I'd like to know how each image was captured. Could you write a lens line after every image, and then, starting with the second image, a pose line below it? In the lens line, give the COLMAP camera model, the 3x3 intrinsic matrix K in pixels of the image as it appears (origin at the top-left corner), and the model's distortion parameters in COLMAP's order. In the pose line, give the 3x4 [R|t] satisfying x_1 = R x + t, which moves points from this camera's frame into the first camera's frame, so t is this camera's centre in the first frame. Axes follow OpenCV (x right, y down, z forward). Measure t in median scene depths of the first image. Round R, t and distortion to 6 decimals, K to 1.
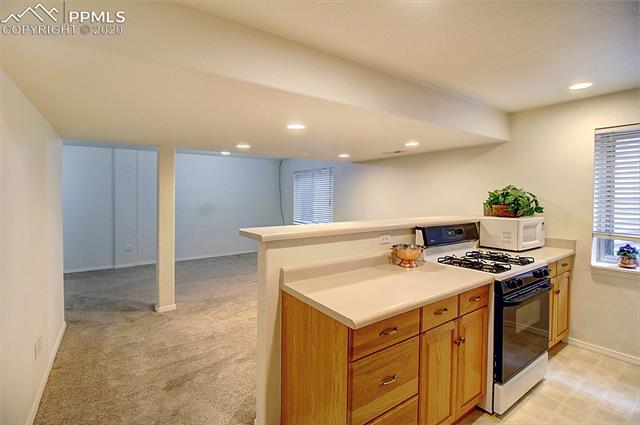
lens RADIAL K [[302.9, 0, 321.6], [0, 302.9, 198.5], [0, 0, 1]] dist [-0.001498, -0.000190]
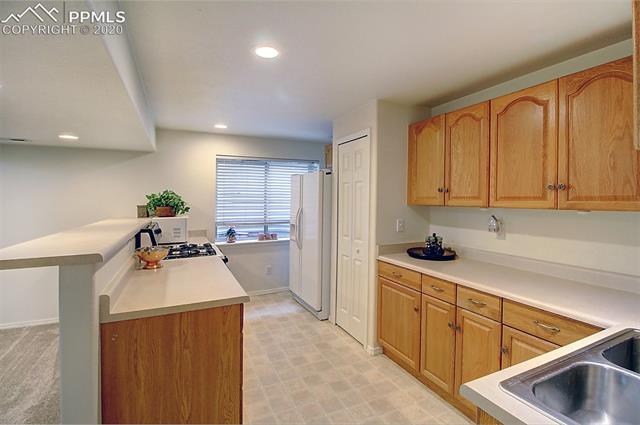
lens RADIAL K [[302.9, 0, 321.6], [0, 302.9, 198.5], [0, 0, 1]] dist [-0.001498, -0.000190]
pose [[0.175275, 0.000317, 0.984520, -0.531956], [0.015690, 0.999872, -0.003116, 0.003645], [-0.984395, 0.015993, 0.175247, 0.228783]]
